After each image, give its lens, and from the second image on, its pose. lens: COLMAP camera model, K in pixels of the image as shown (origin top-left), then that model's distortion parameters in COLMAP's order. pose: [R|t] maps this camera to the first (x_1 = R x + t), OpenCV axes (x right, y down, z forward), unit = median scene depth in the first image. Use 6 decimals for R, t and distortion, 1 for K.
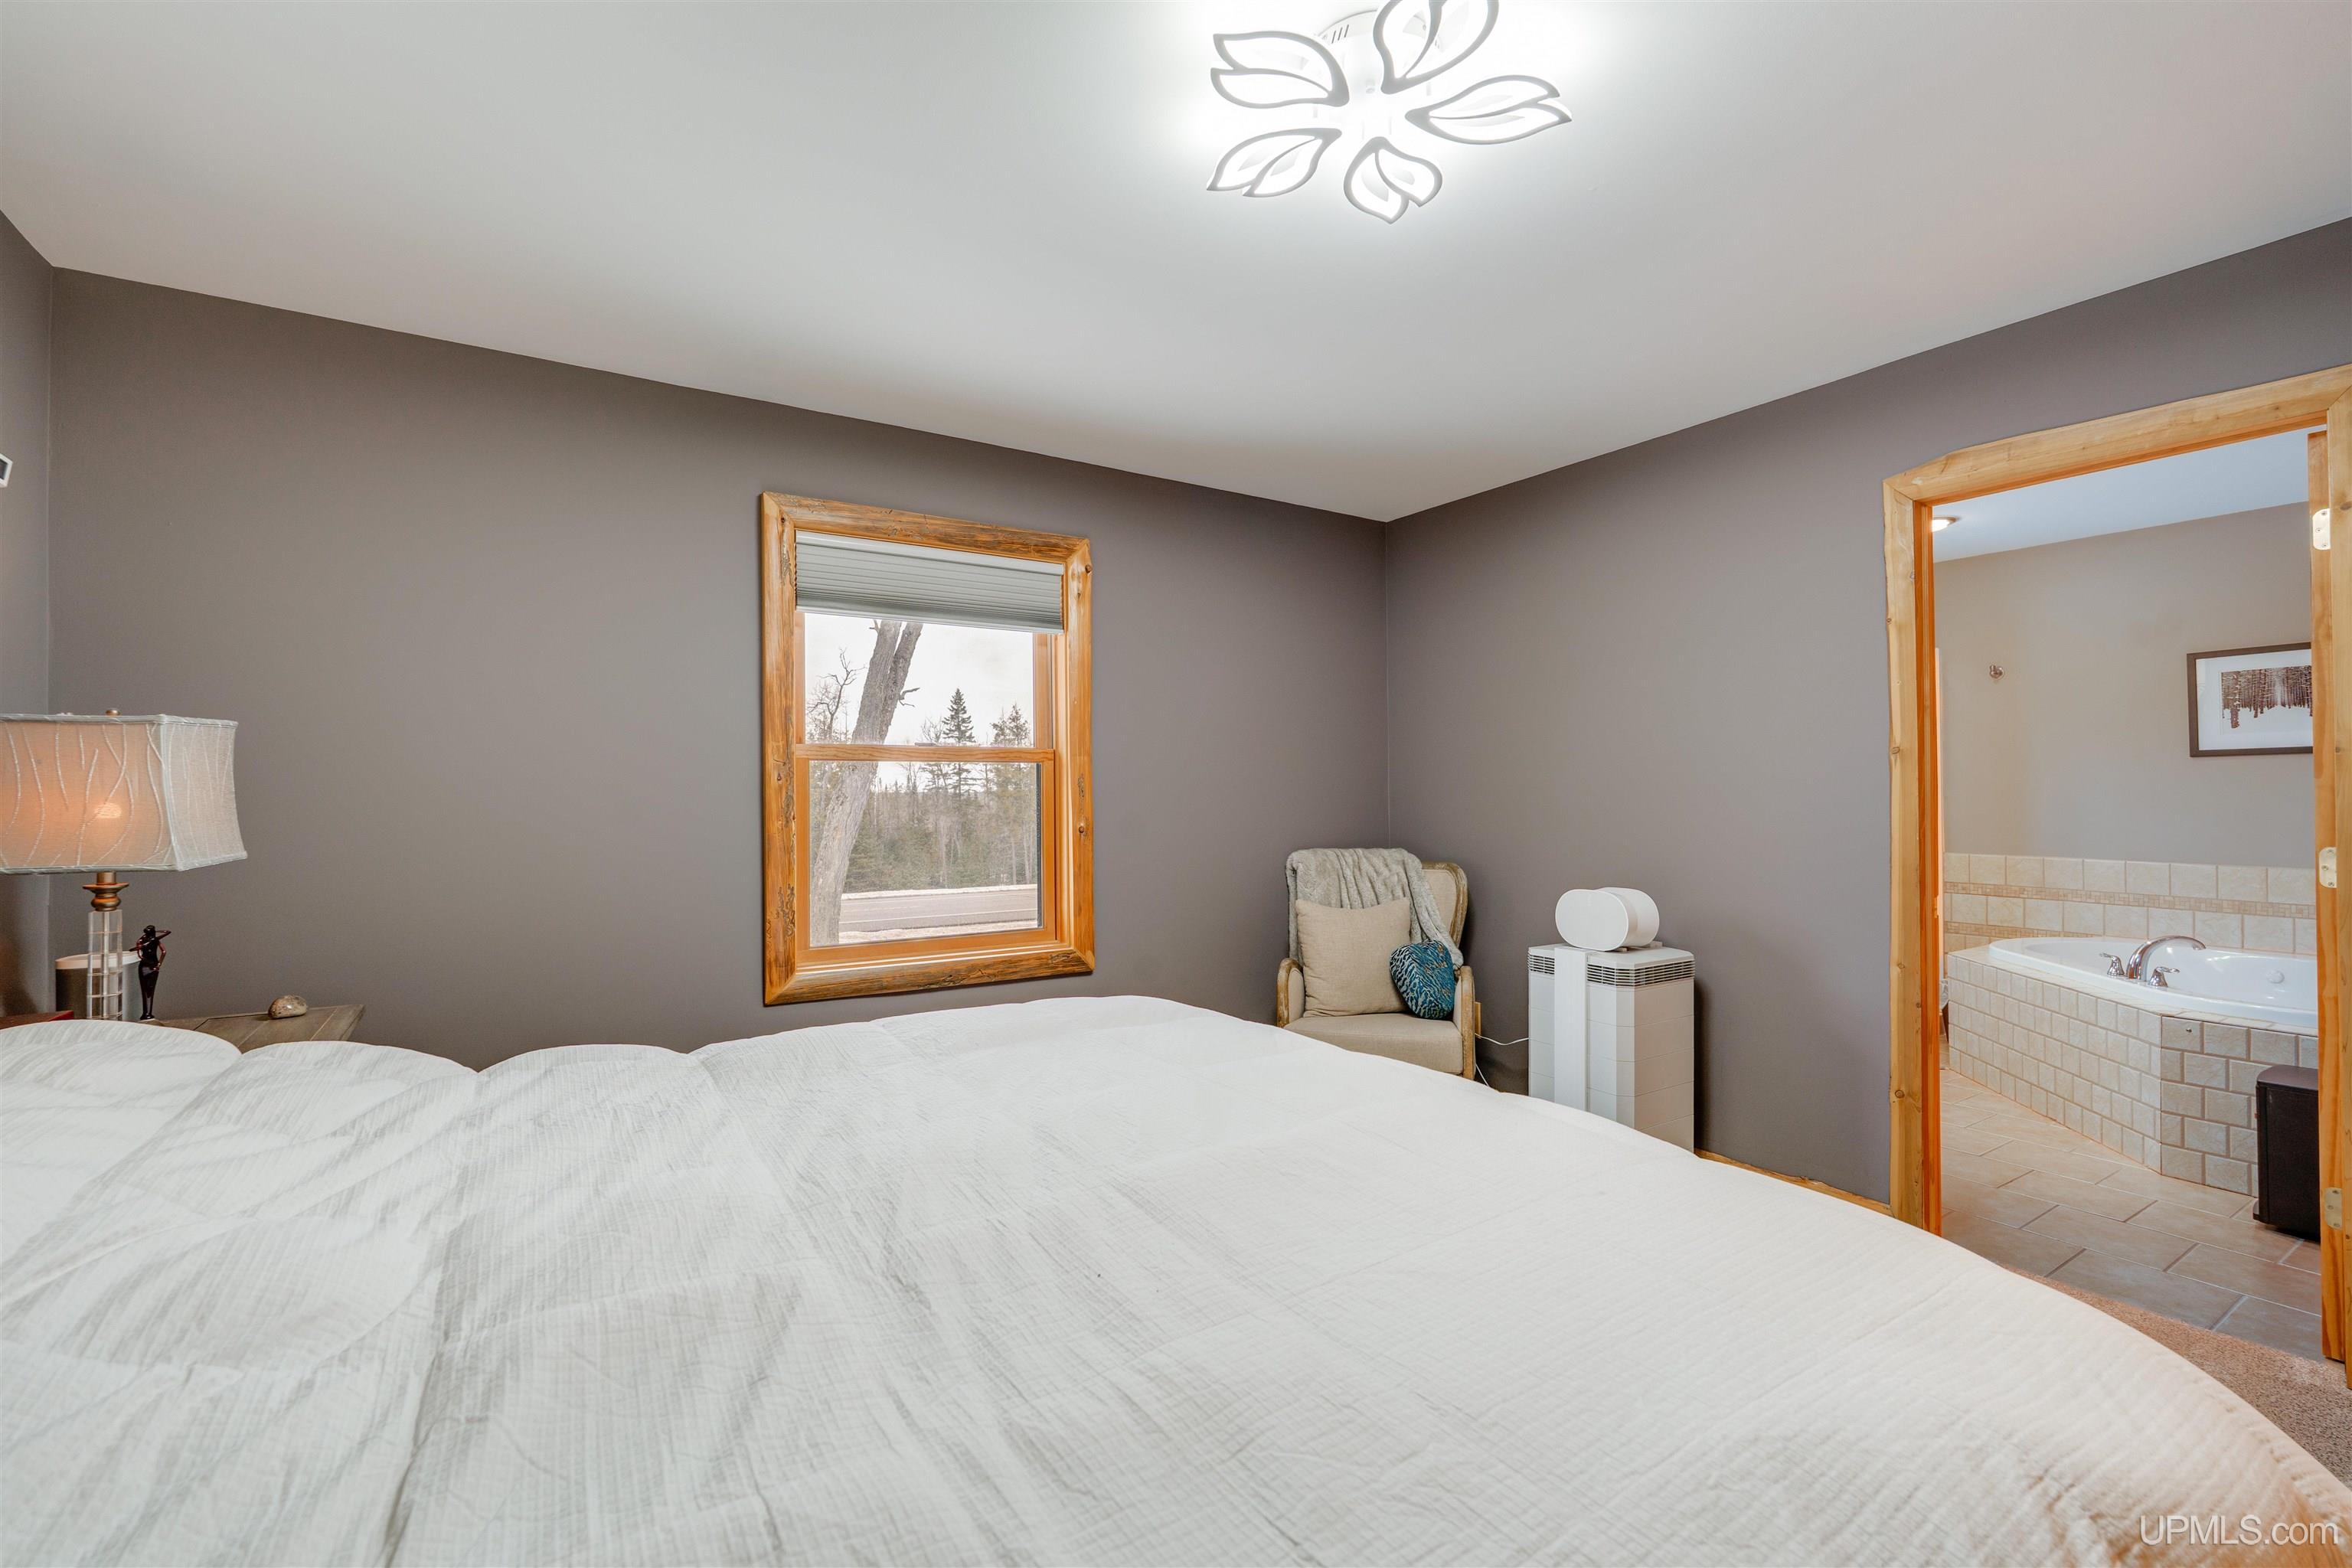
lens RADIAL K [[1019.8, 0, 1176.2], [0, 1019.8, 783.1], [0, 0, 1]] dist [-0.002660, 0.000205]
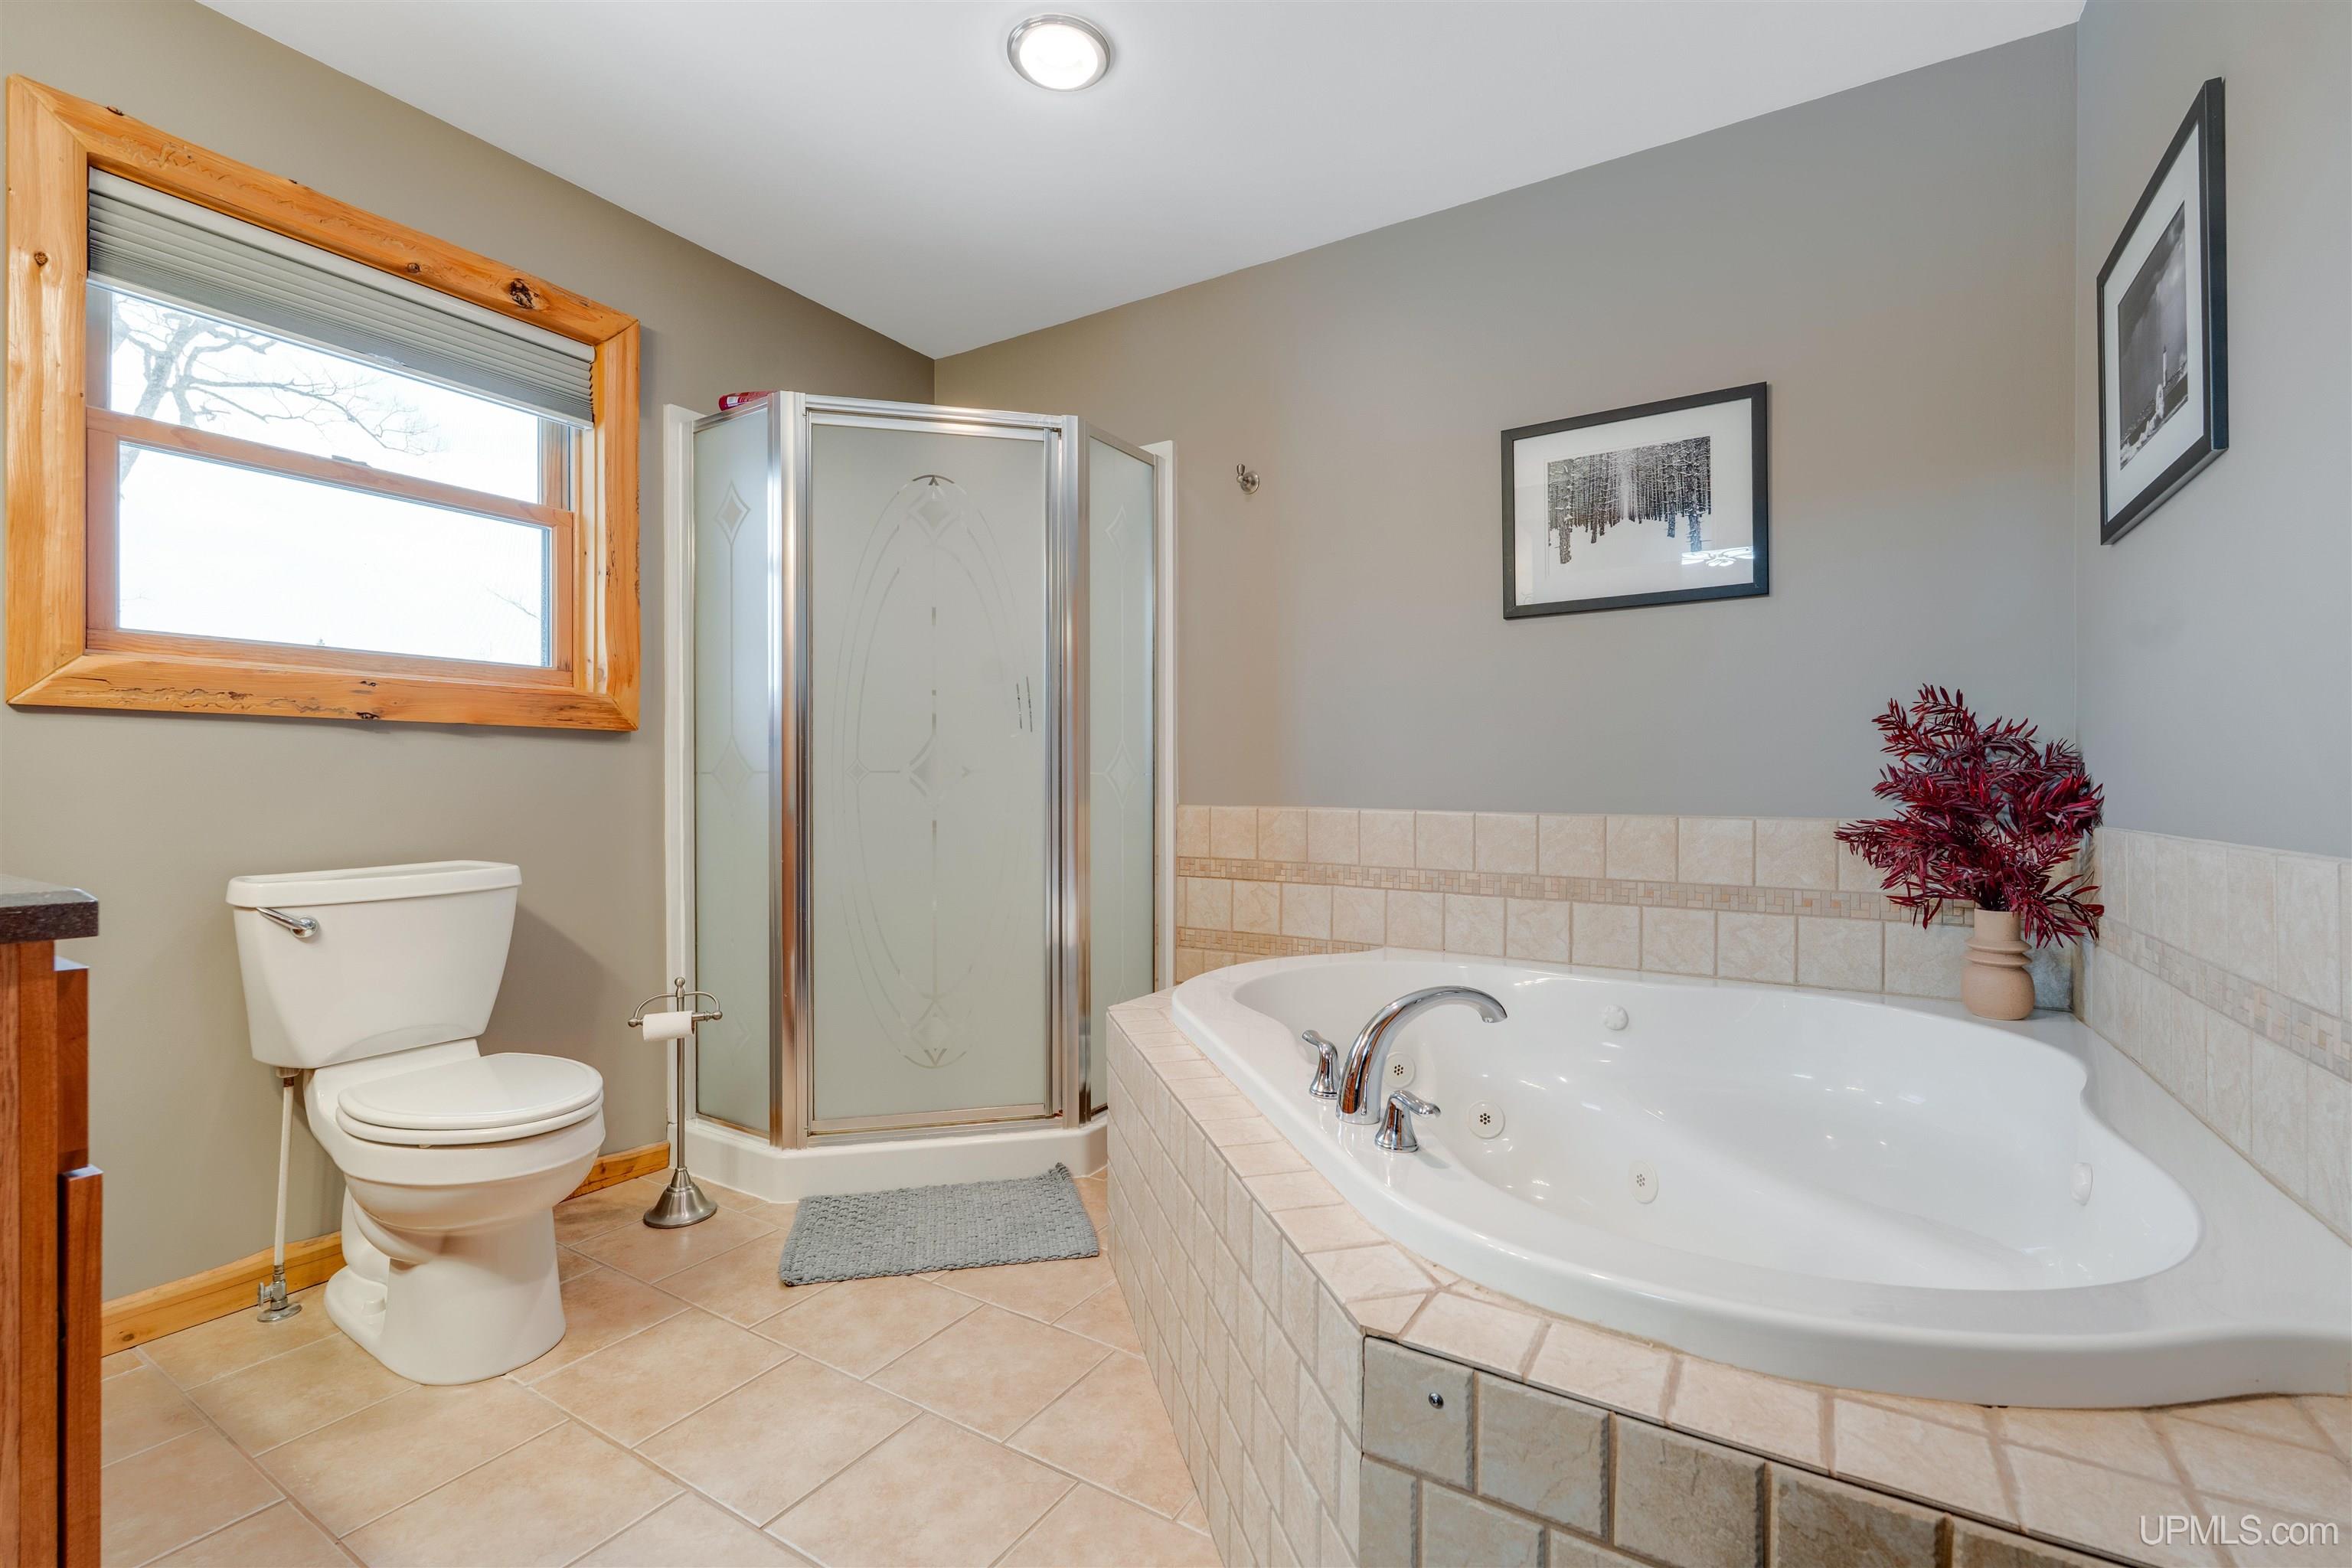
lens RADIAL K [[1019.8, 0, 1175.7], [0, 1019.8, 783.0], [0, 0, 1]] dist [-0.002660, 0.000205]
pose [[0.900952, 0.006443, 0.433871, 0.603506], [-0.010107, 0.999930, 0.006139, 0.062394], [-0.433801, -0.009916, 0.900954, 0.584592]]
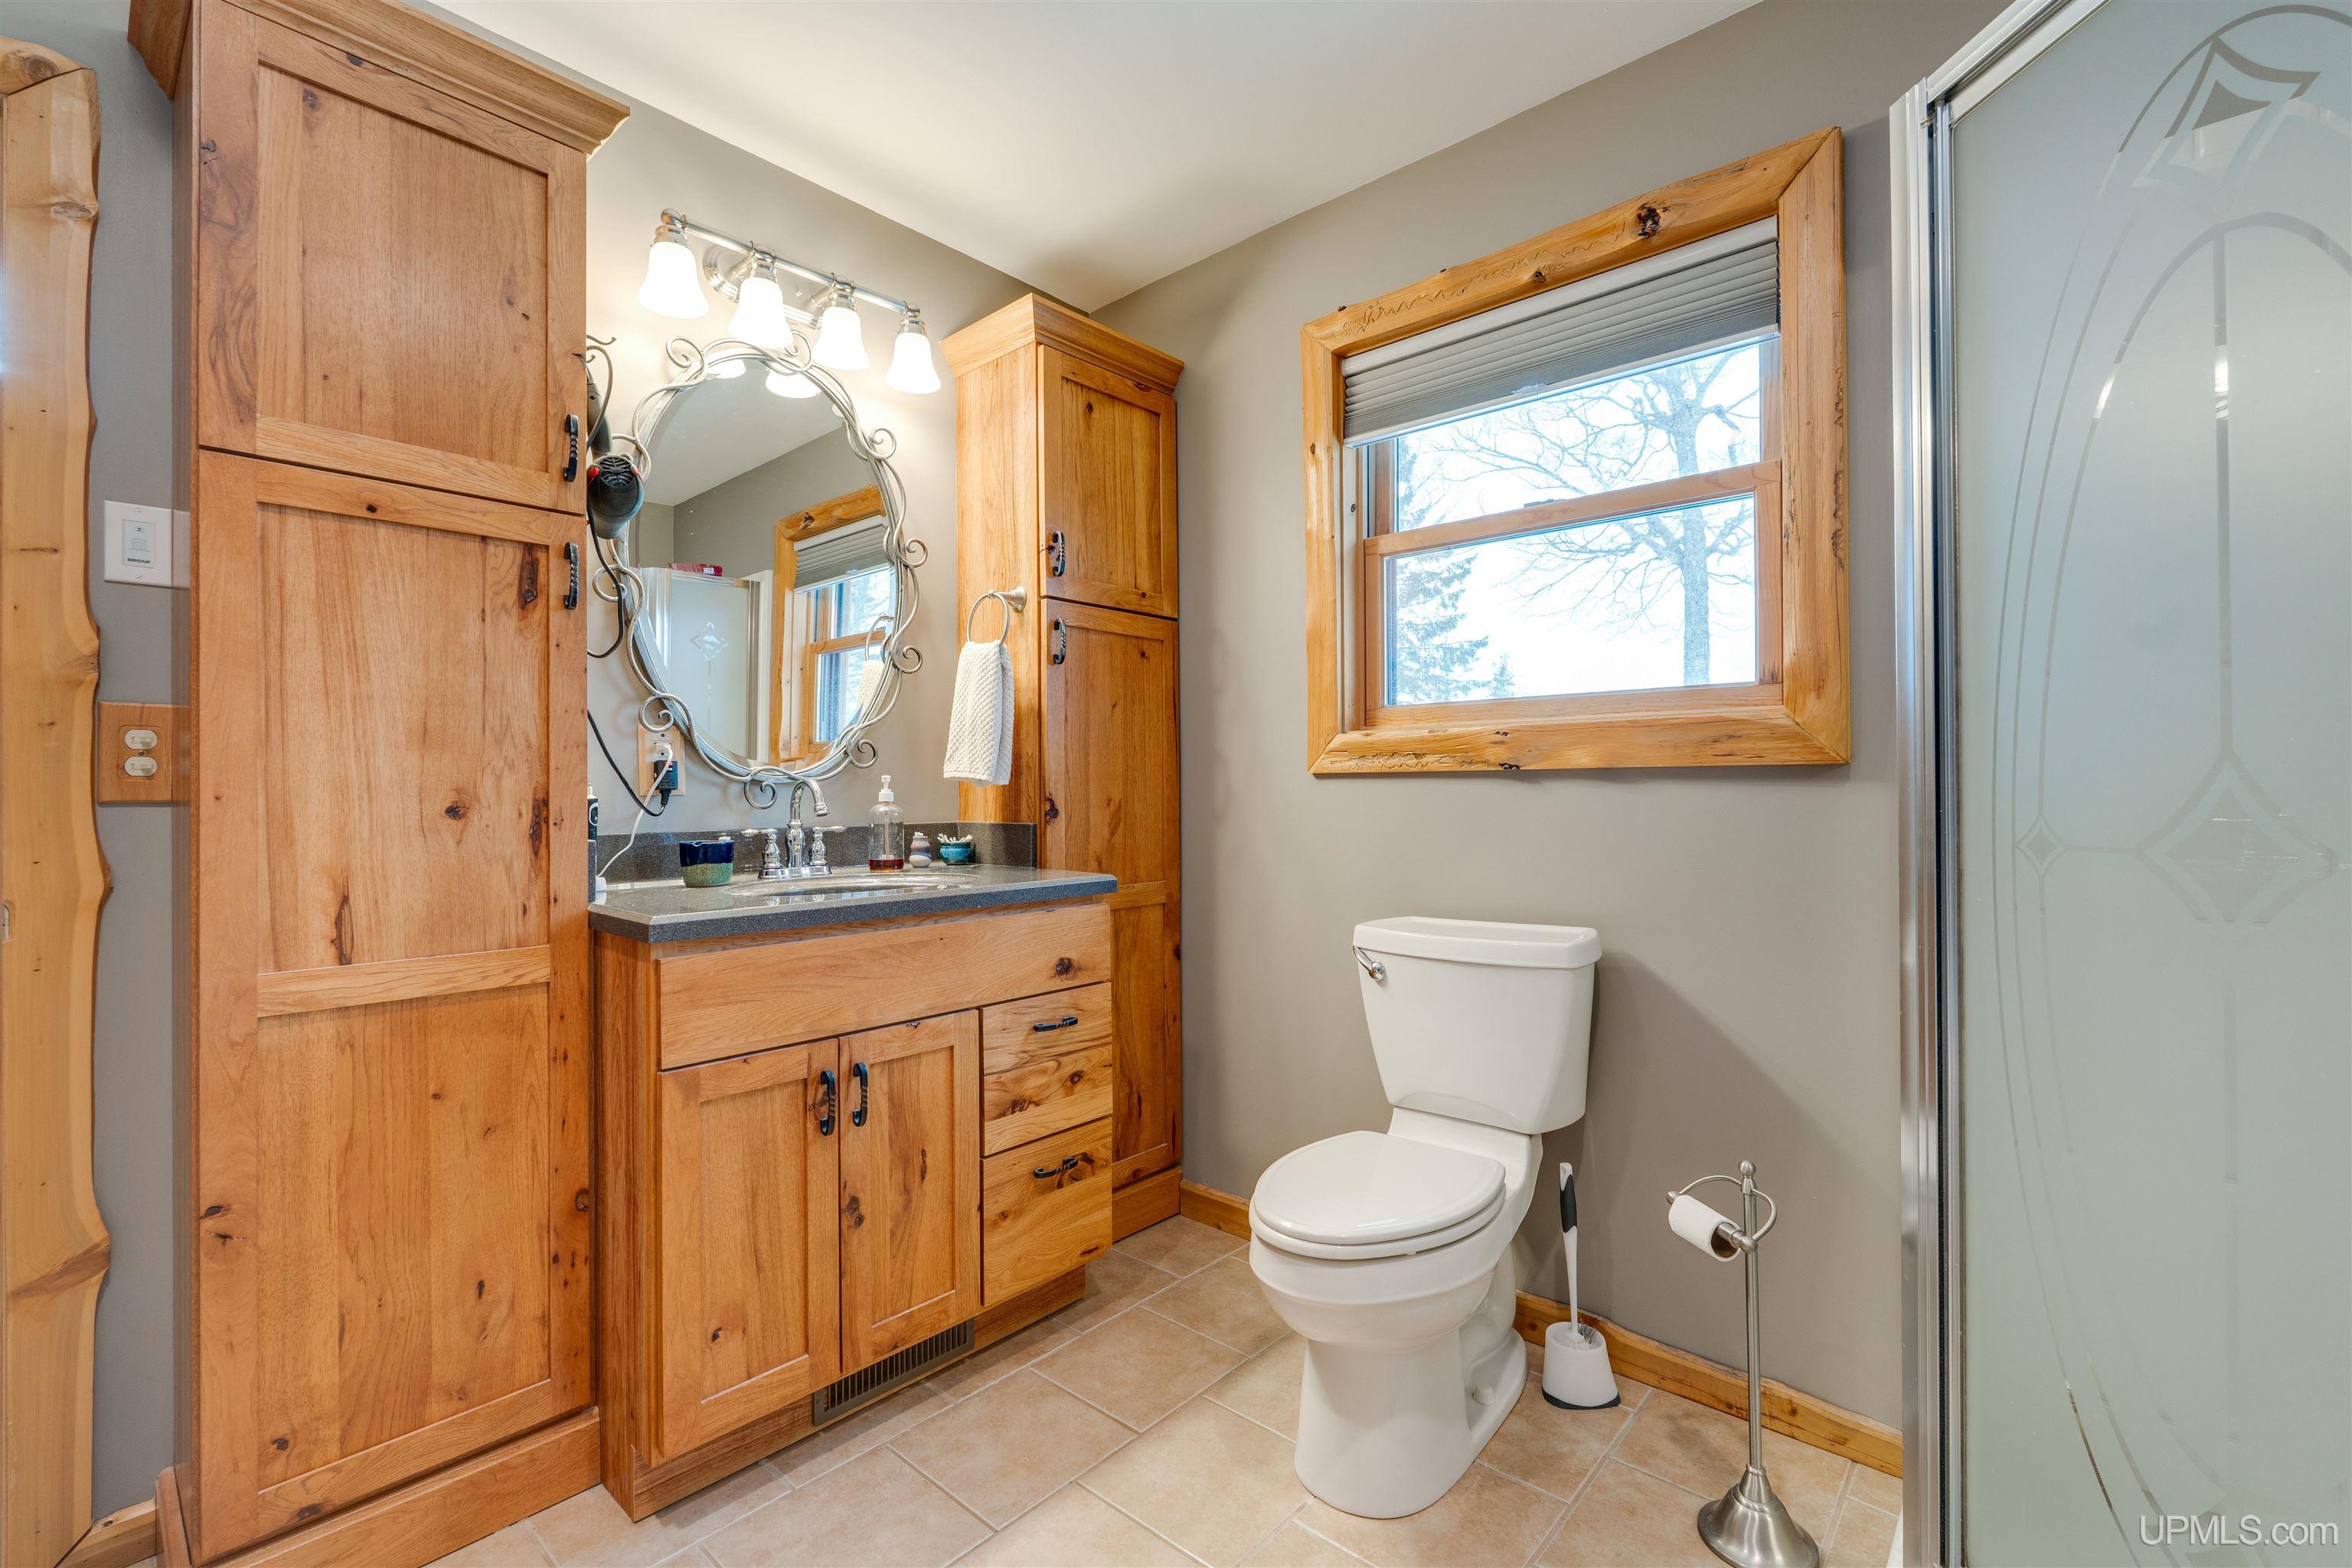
lens RADIAL K [[1019.8, 0, 1170.9], [0, 1019.8, 786.3], [0, 0, 1]] dist [-0.002660, 0.000205]
pose [[0.273414, 0.000221, -0.961896, 0.916196], [0.010790, 0.999936, 0.003296, 0.040490], [0.961836, -0.011280, 0.273394, 0.955905]]
